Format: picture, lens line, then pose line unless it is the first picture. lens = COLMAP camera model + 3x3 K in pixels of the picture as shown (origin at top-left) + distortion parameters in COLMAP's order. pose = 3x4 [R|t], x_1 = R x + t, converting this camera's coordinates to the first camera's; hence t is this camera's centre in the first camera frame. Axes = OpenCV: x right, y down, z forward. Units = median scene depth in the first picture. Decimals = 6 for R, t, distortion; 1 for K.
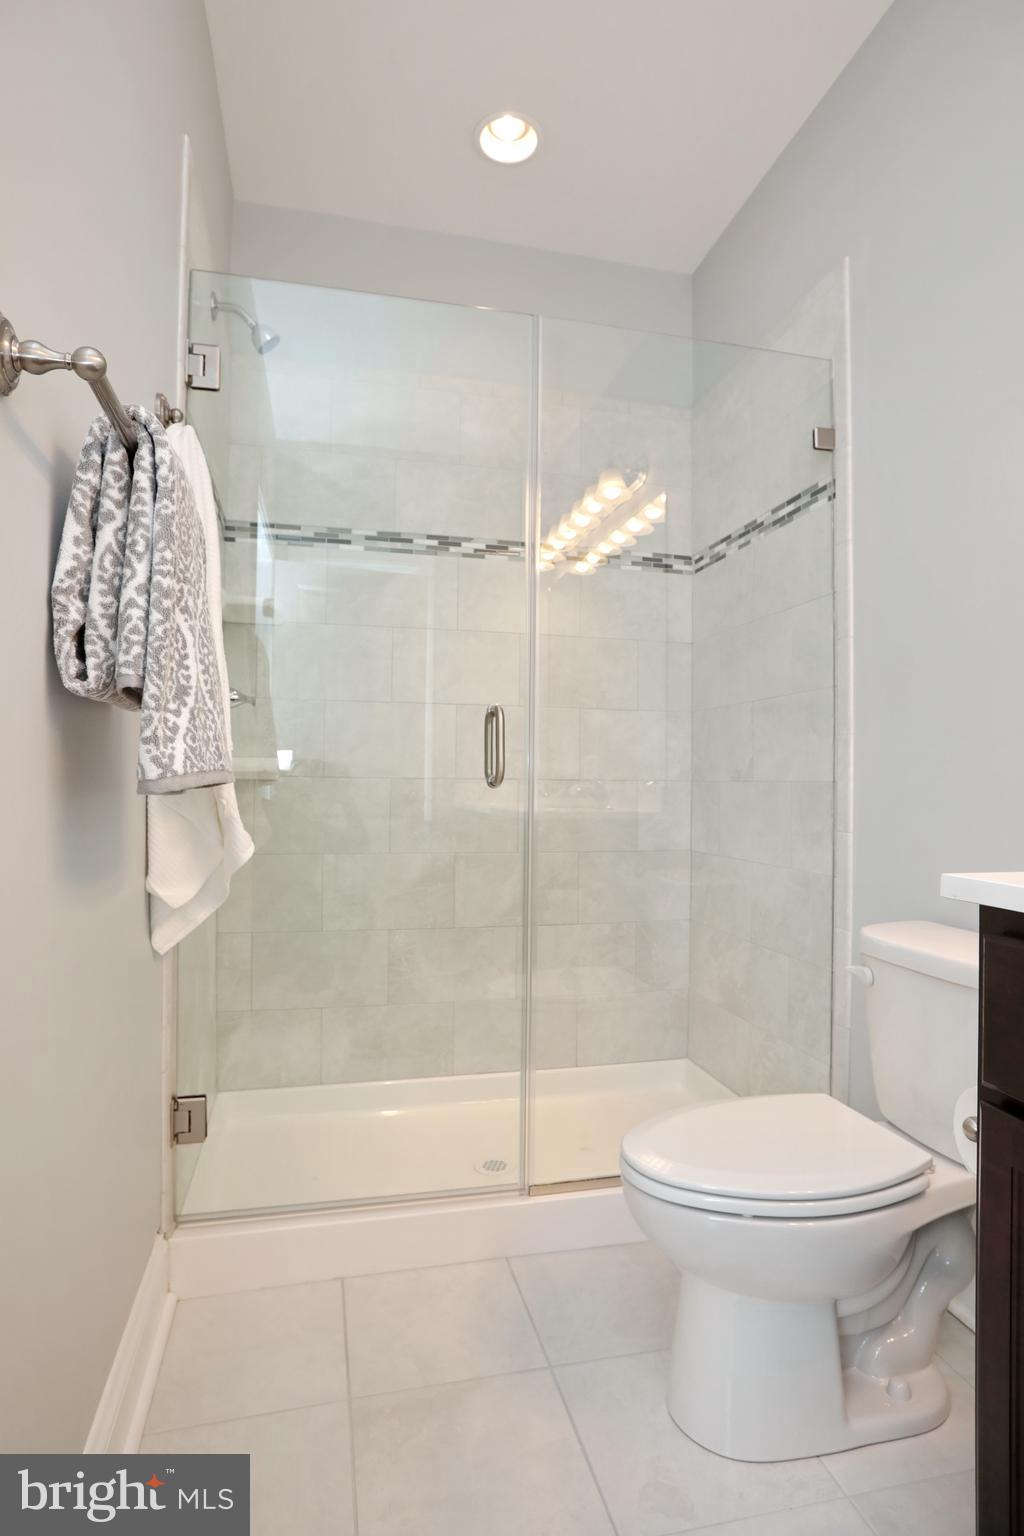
lens RADIAL K [[819.9, 0, 512.1], [0, 819.9, 767.2], [0, 0, 1]] dist [-0.036717, 0.001055]
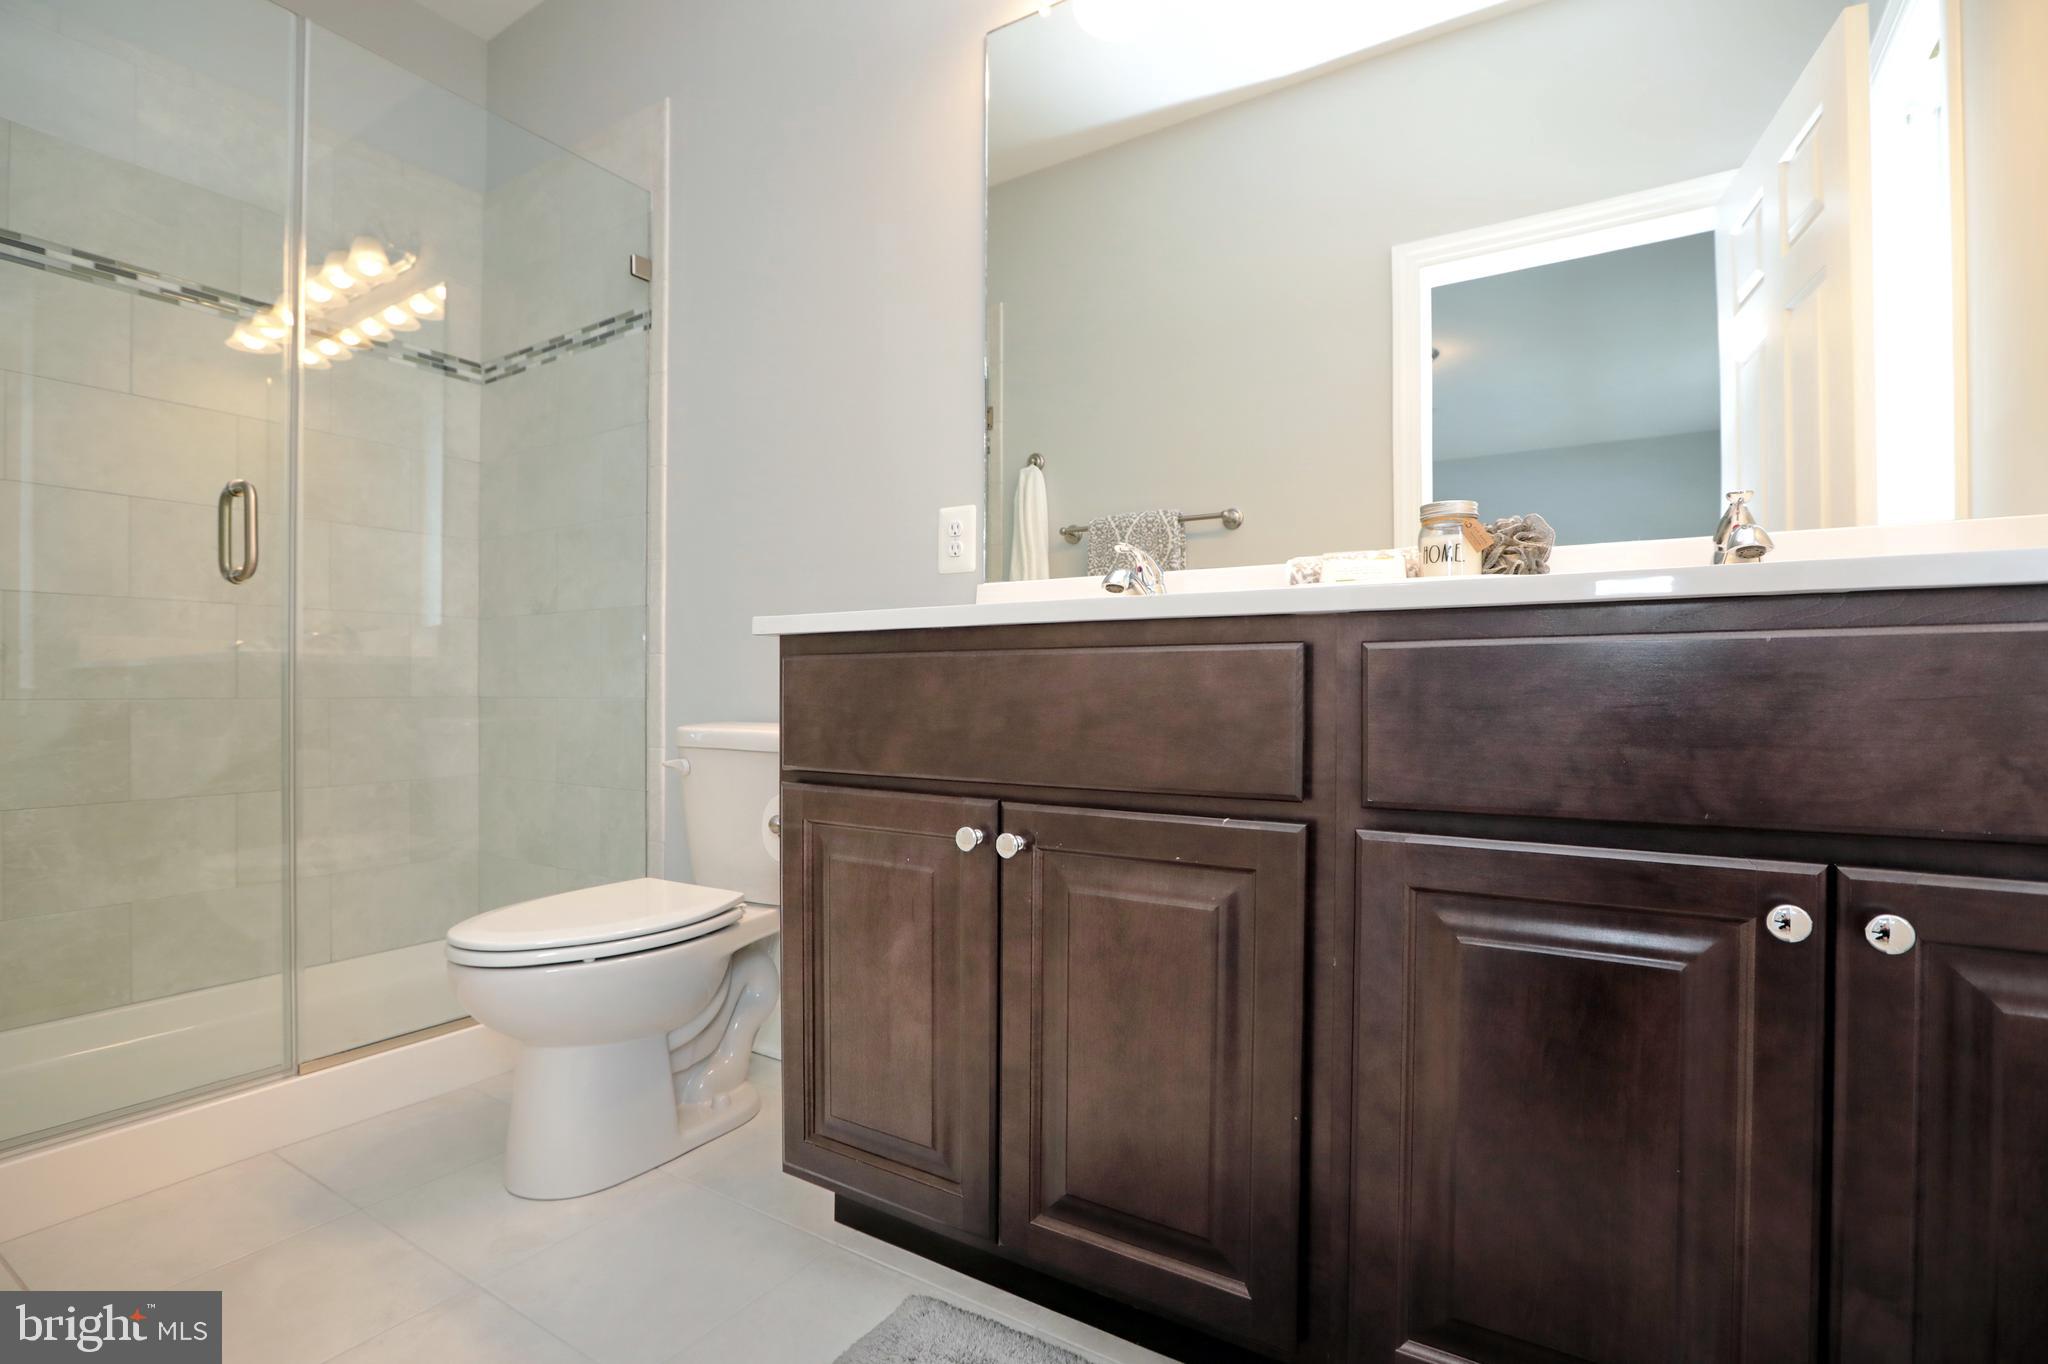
lens RADIAL K [[952.6, 0, 1012.5], [0, 952.6, 684.9], [0, 0, 1]] dist [-0.041097, 0.010842]
pose [[0.715084, -0.004501, 0.699024, -0.085772], [-0.004197, 0.999934, 0.010732, 0.081539], [-0.699026, -0.010608, 0.715018, -0.136861]]
